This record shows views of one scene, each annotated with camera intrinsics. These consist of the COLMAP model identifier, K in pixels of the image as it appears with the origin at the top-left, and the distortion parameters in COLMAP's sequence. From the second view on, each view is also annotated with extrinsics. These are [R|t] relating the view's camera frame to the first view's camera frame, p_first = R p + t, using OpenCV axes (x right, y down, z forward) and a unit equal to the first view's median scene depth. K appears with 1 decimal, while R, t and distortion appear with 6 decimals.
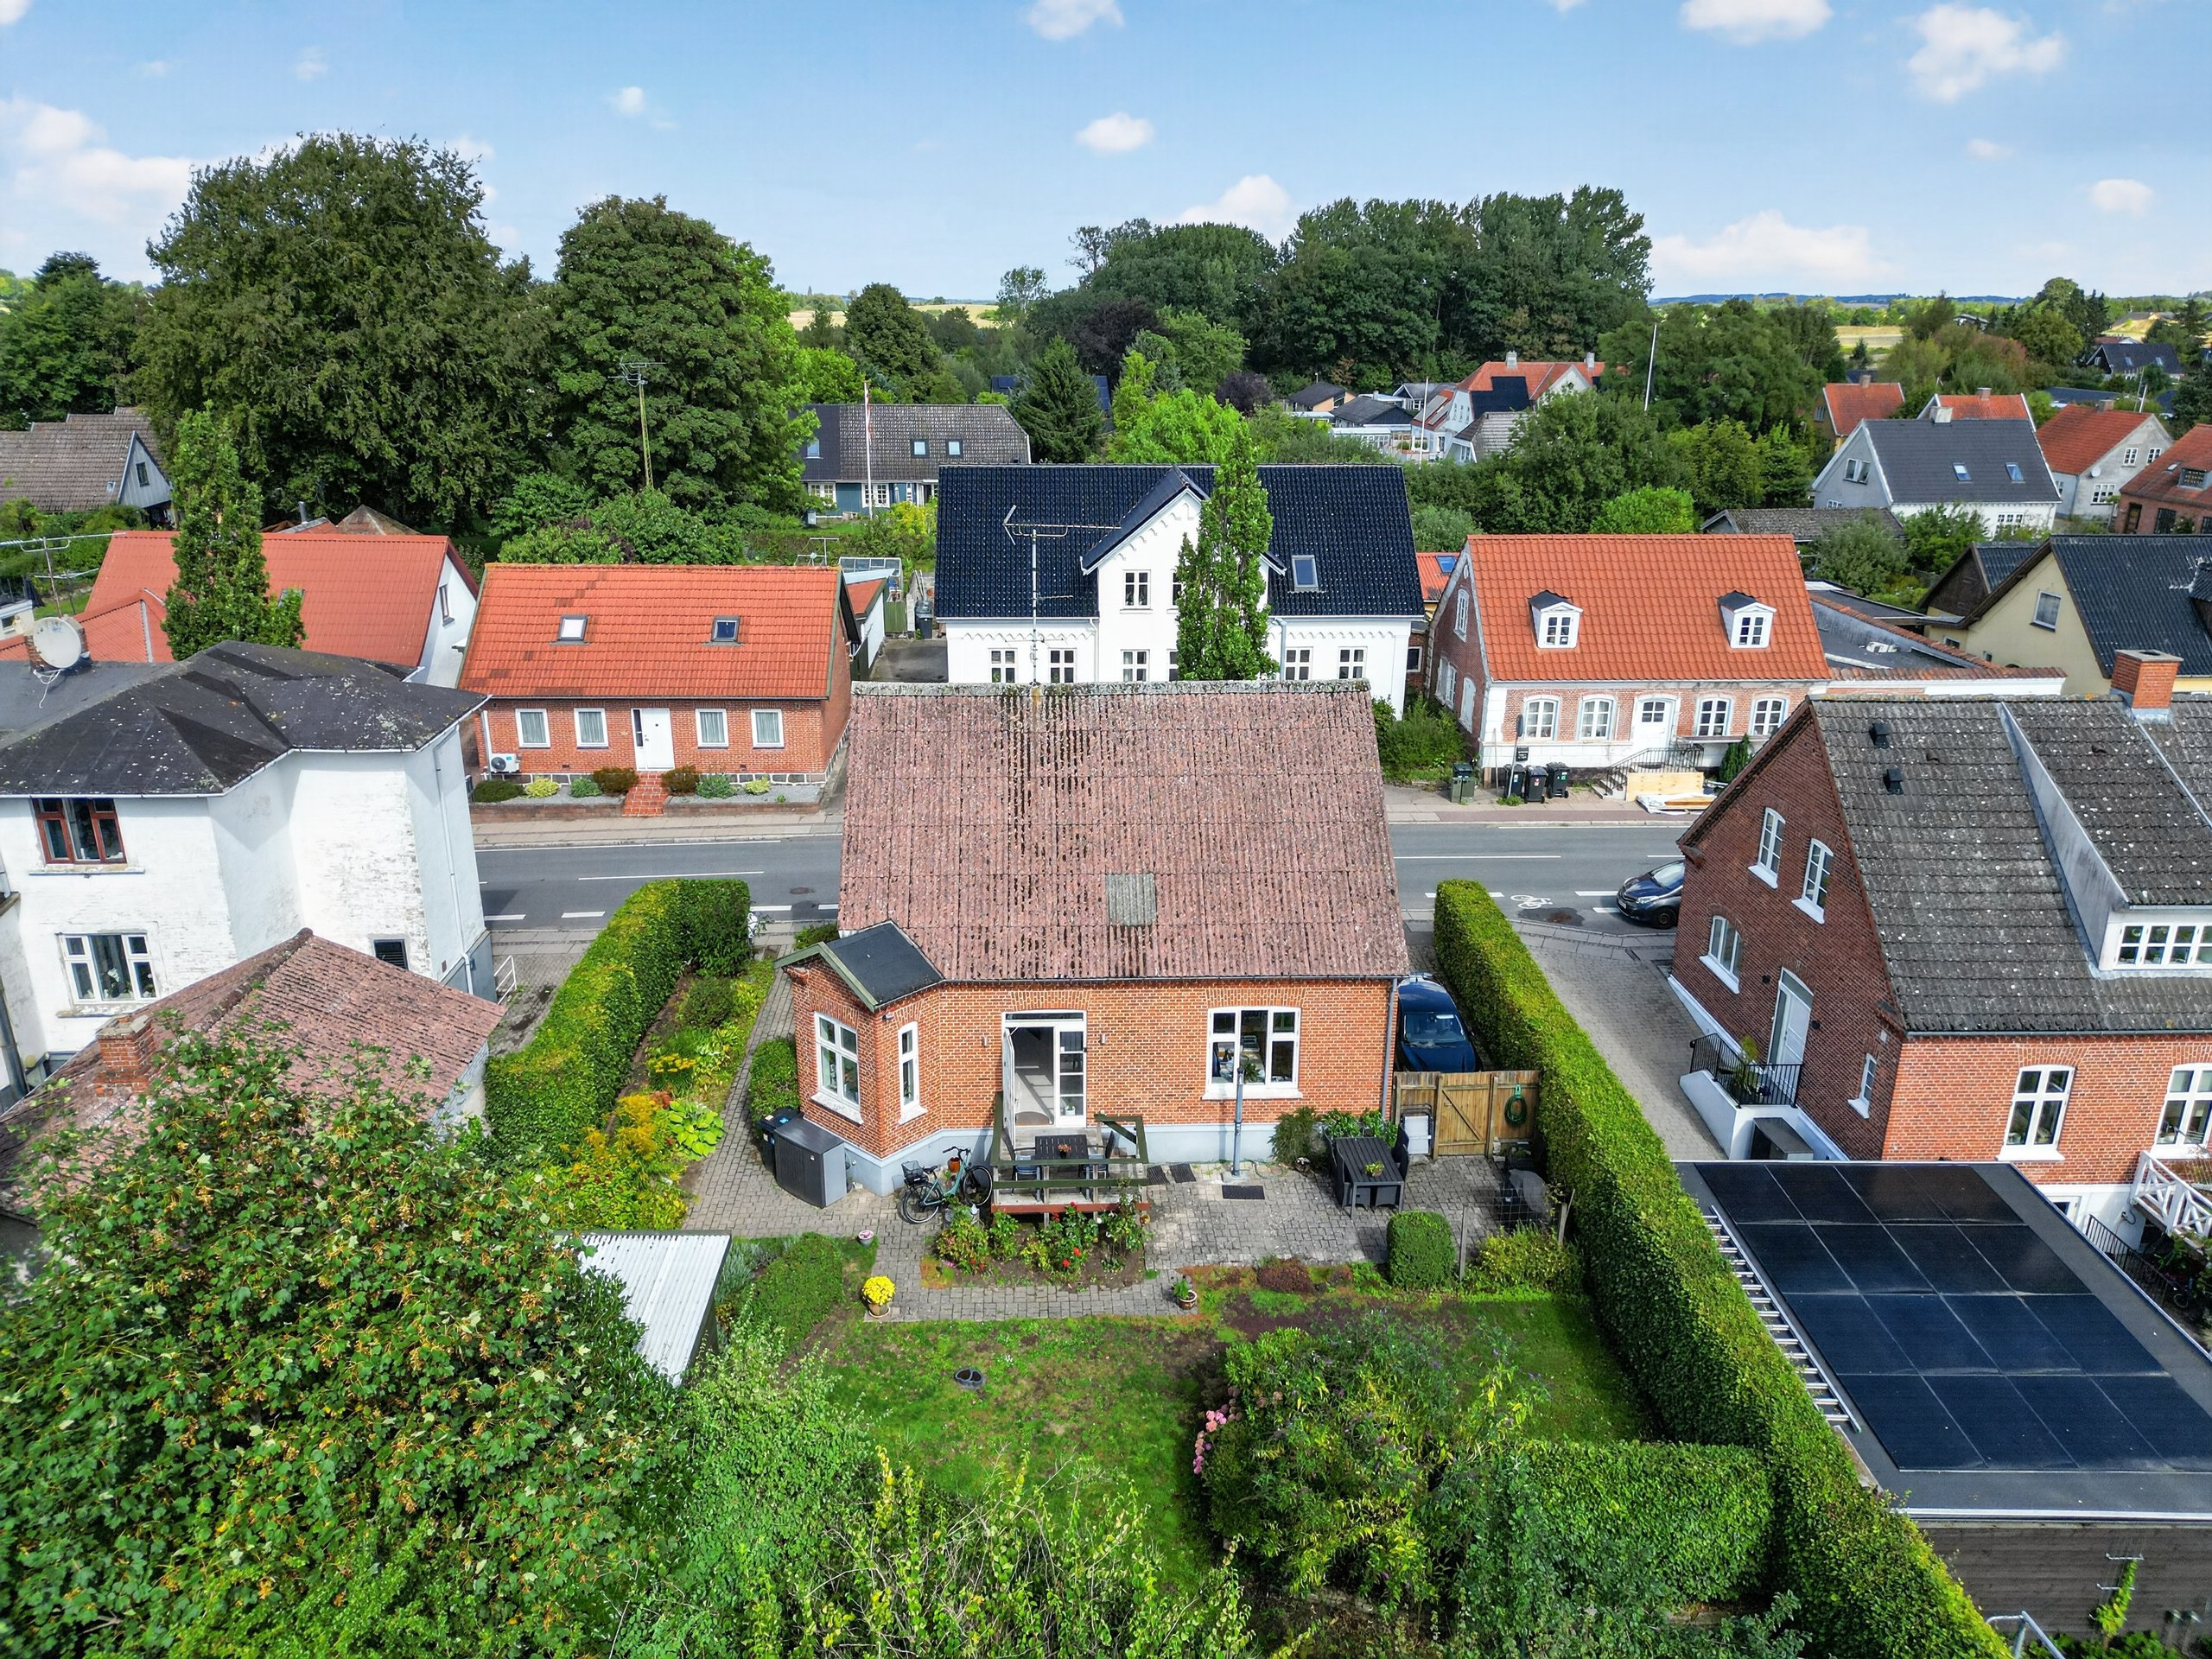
lens RADIAL K [[1551.9, 0, 1111.1], [0, 1551.9, 828.2], [0, 0, 1]] dist [0.107340, -0.124611]
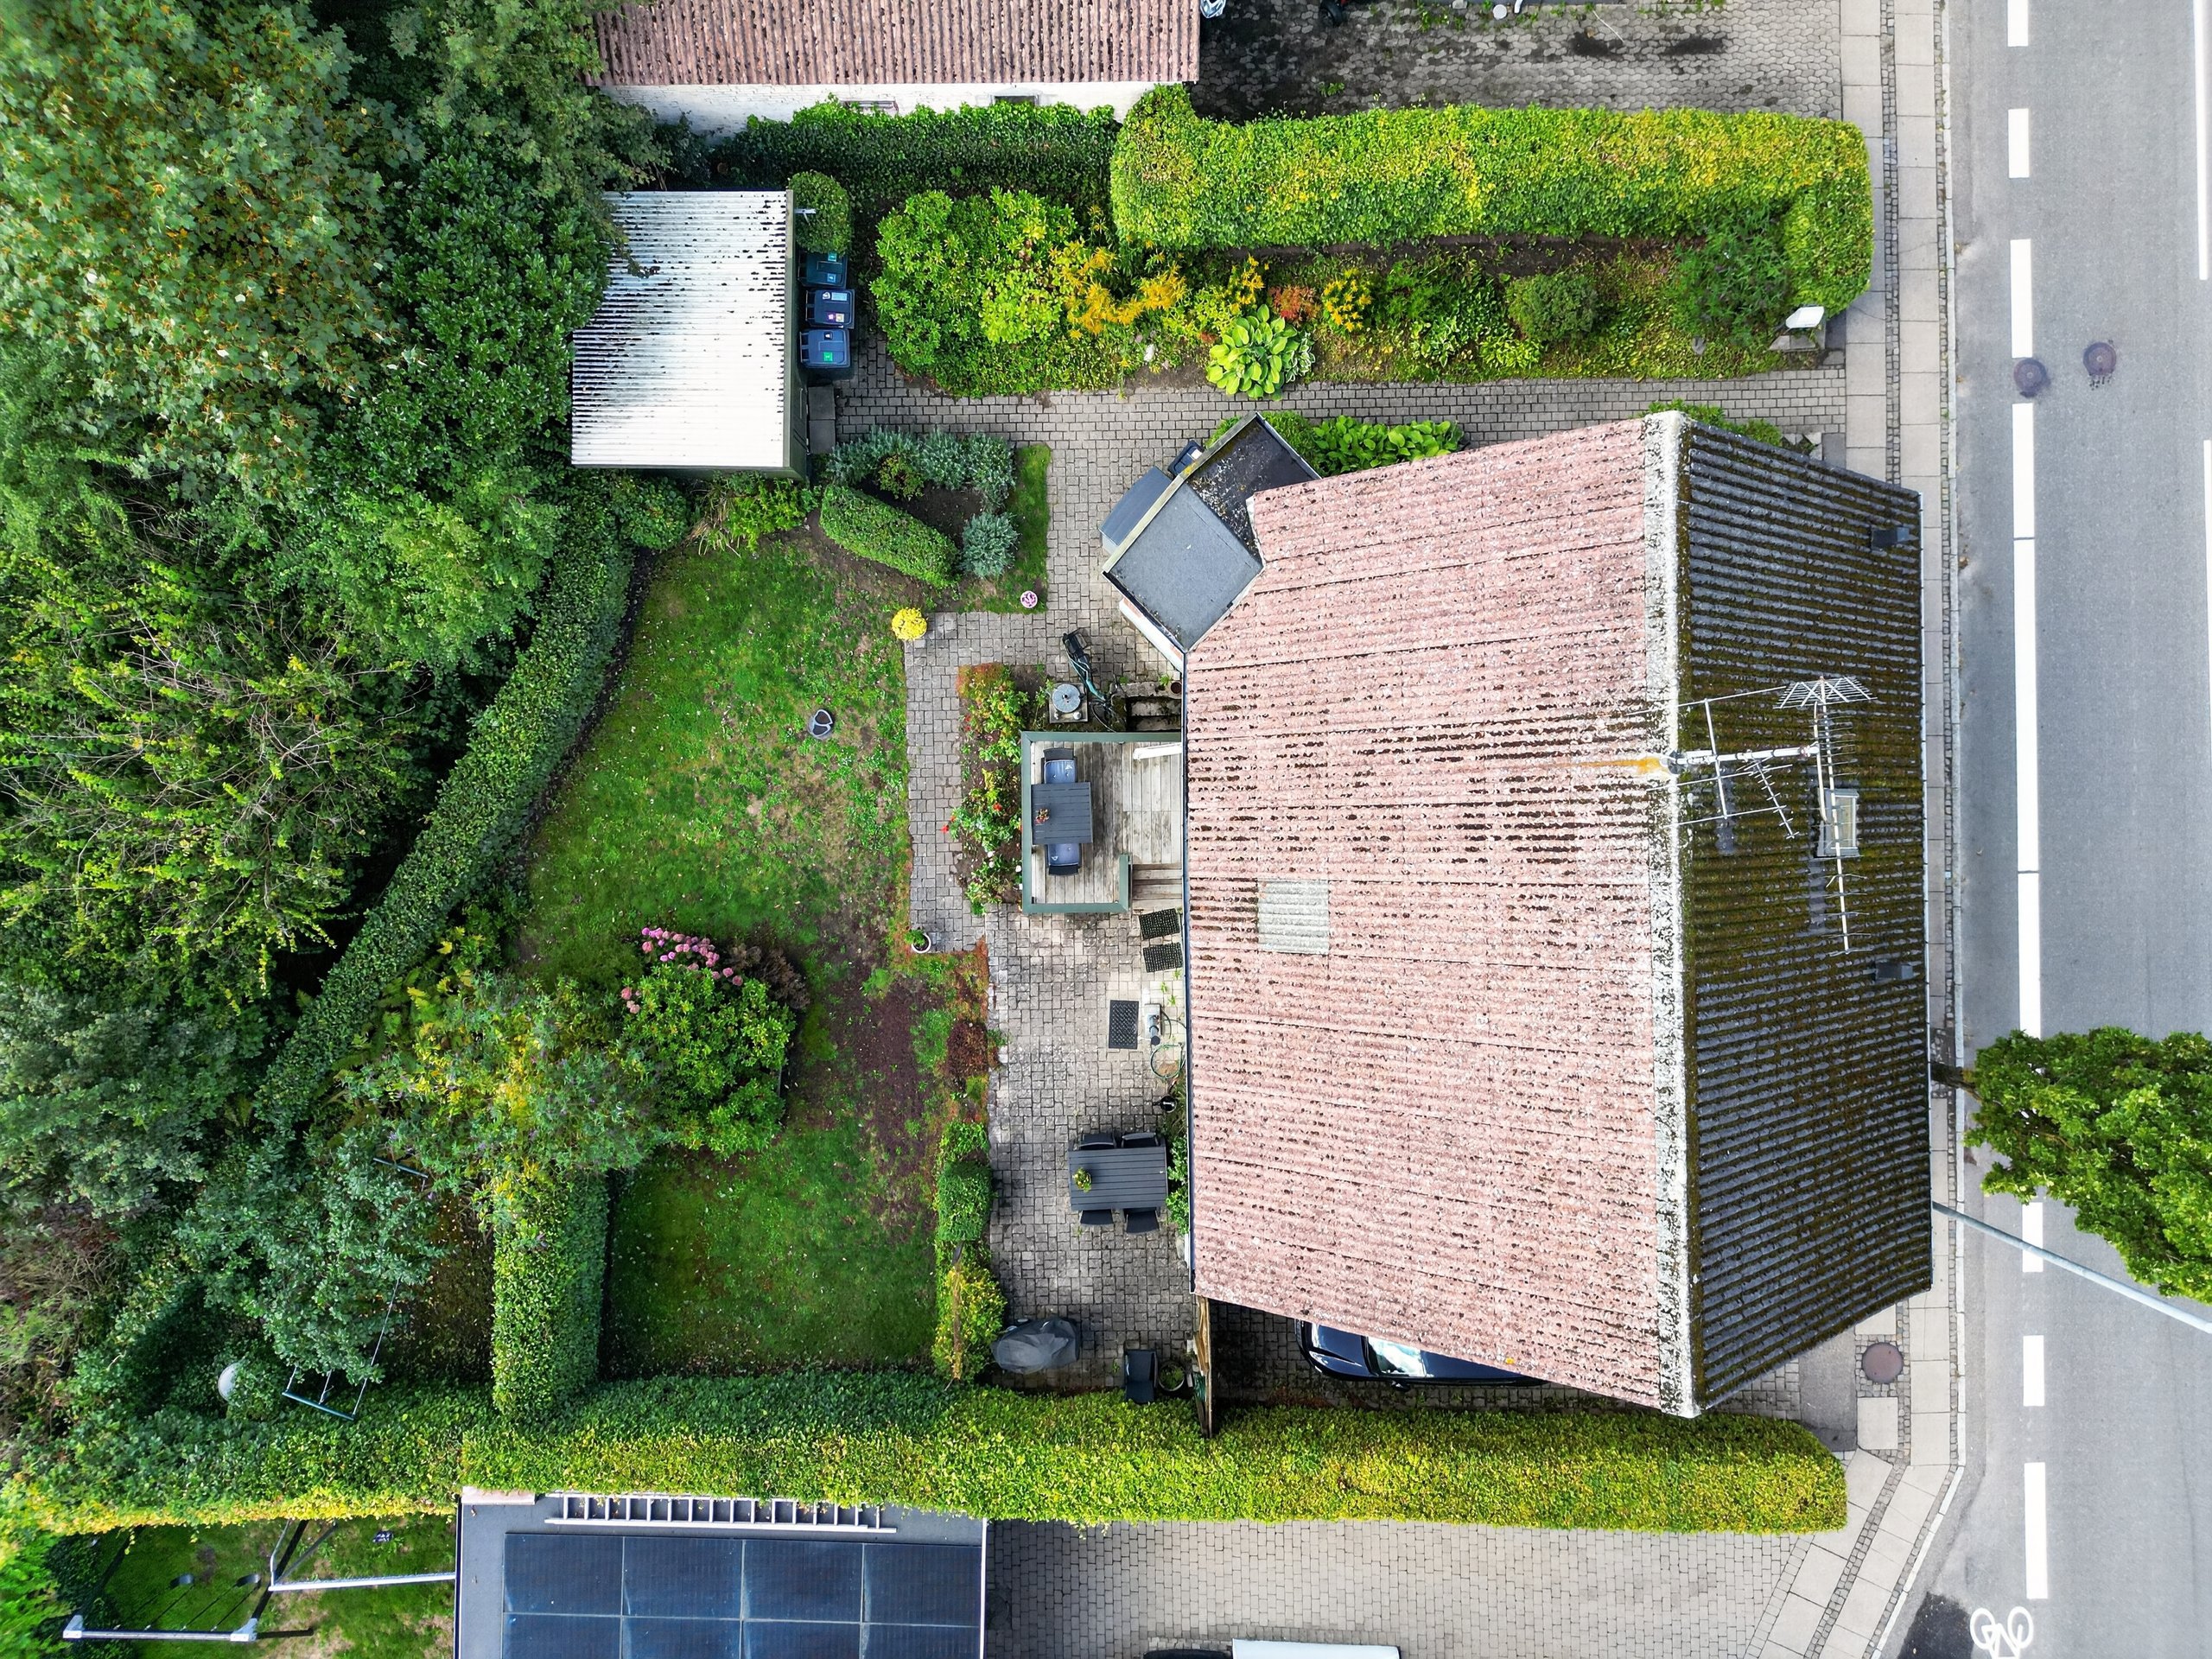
lens RADIAL K [[1551.9, 0, 1111.1], [0, 1551.9, 828.2], [0, 0, 1]] dist [0.107340, -0.124611]
pose [[-0.038764, 0.999223, -0.007064, -0.018724], [-0.316236, -0.005562, 0.948664, -0.610996], [0.947888, 0.039008, 0.316206, 0.760147]]
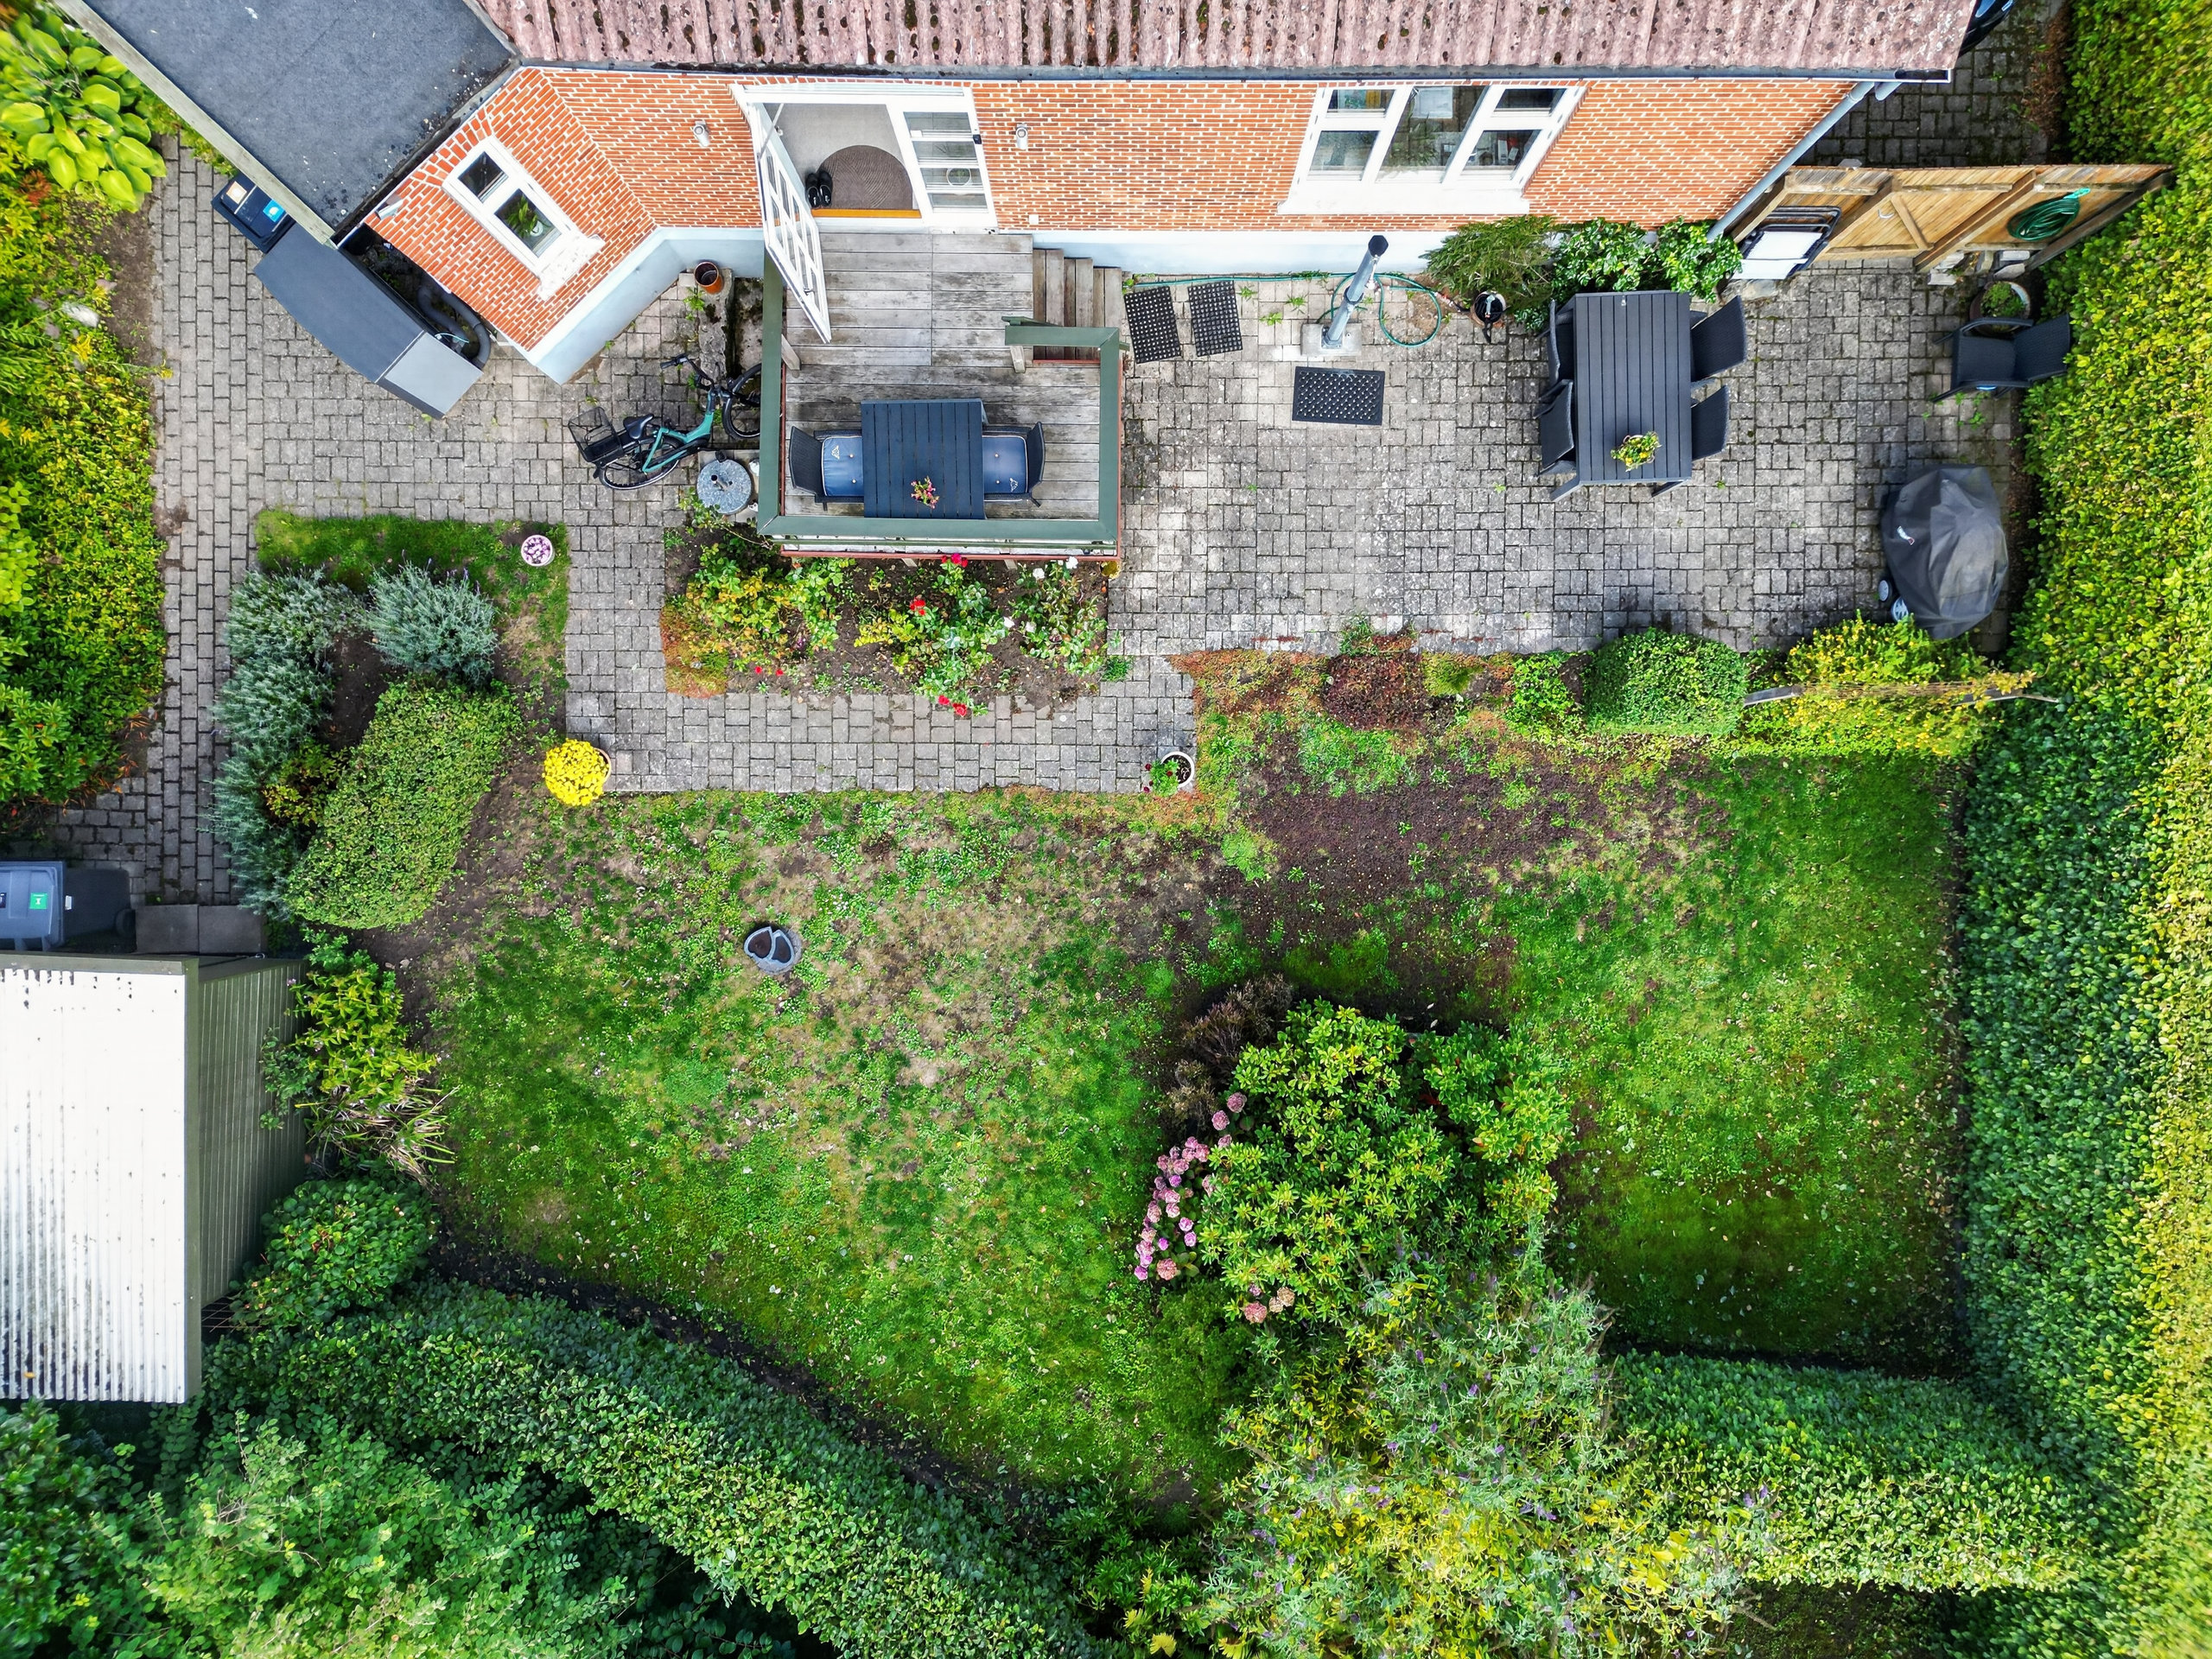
lens RADIAL K [[1551.9, 0, 1111.1], [0, 1551.9, 828.2], [0, 0, 1]] dist [0.107340, -0.124611]
pose [[0.998122, 0.060168, -0.011510, 0.032088], [-0.007630, 0.308539, 0.951181, -0.177605], [0.060782, -0.949307, 0.308418, 0.774290]]
